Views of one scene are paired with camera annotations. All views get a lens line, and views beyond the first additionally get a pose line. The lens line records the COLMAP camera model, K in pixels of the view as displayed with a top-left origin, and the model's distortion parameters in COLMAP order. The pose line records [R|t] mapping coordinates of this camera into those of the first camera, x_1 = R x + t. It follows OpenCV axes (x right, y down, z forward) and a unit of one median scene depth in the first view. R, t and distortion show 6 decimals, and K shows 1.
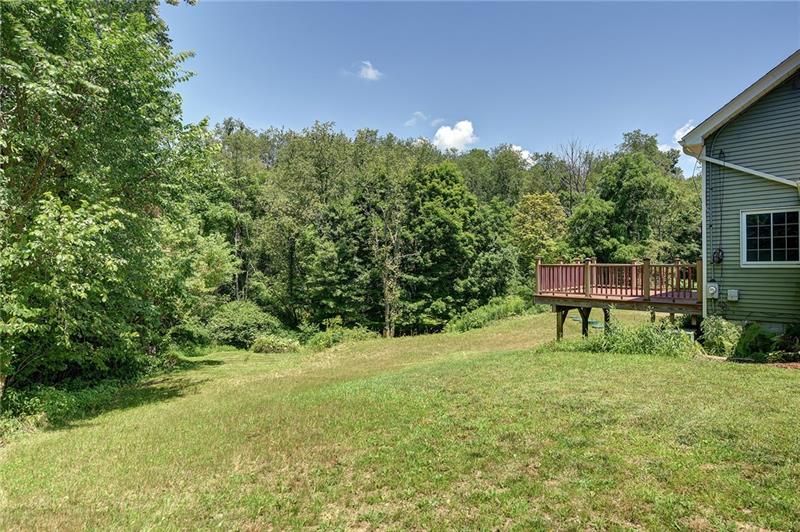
lens RADIAL K [[452.1, 0, 397.8], [0, 452.1, 267.2], [0, 0, 1]] dist [-0.012022, 0.002193]
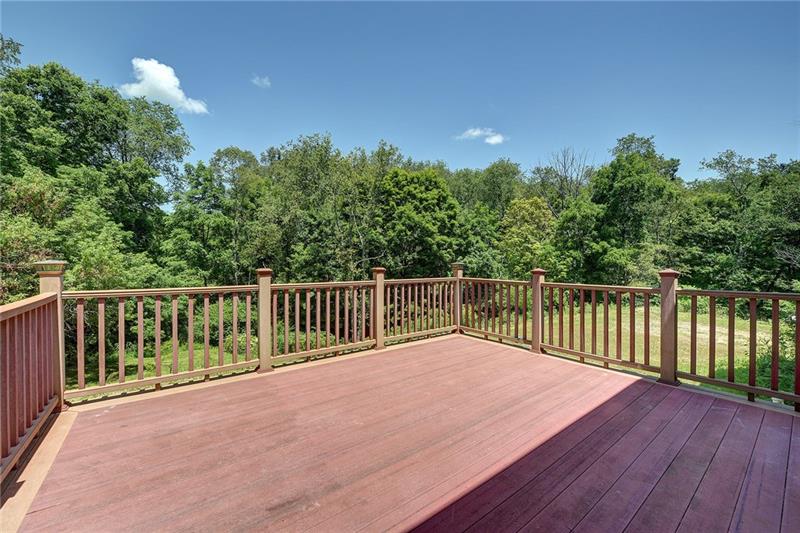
lens RADIAL K [[322.3, 0, 401.5], [0, 322.3, 266.9], [0, 0, 1]] dist [-0.008282, -0.000965]
pose [[0.987936, 0.004434, -0.154801, 0.175129], [-0.004748, 0.999987, -0.001659, -0.006419], [0.154792, 0.002374, 0.987944, 0.280320]]
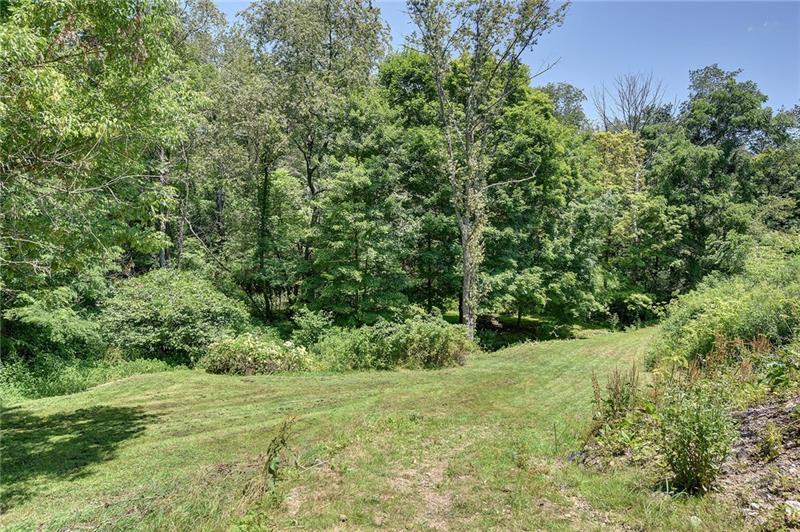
lens RADIAL K [[452.1, 0, 405.6], [0, 452.1, 266.9], [0, 0, 1]] dist [-0.012022, 0.002193]
pose [[0.983064, 0.007808, 0.183094, -0.175538], [-0.007540, 0.999969, -0.002158, 0.068163], [-0.183106, 0.000741, 0.983093, 0.434079]]
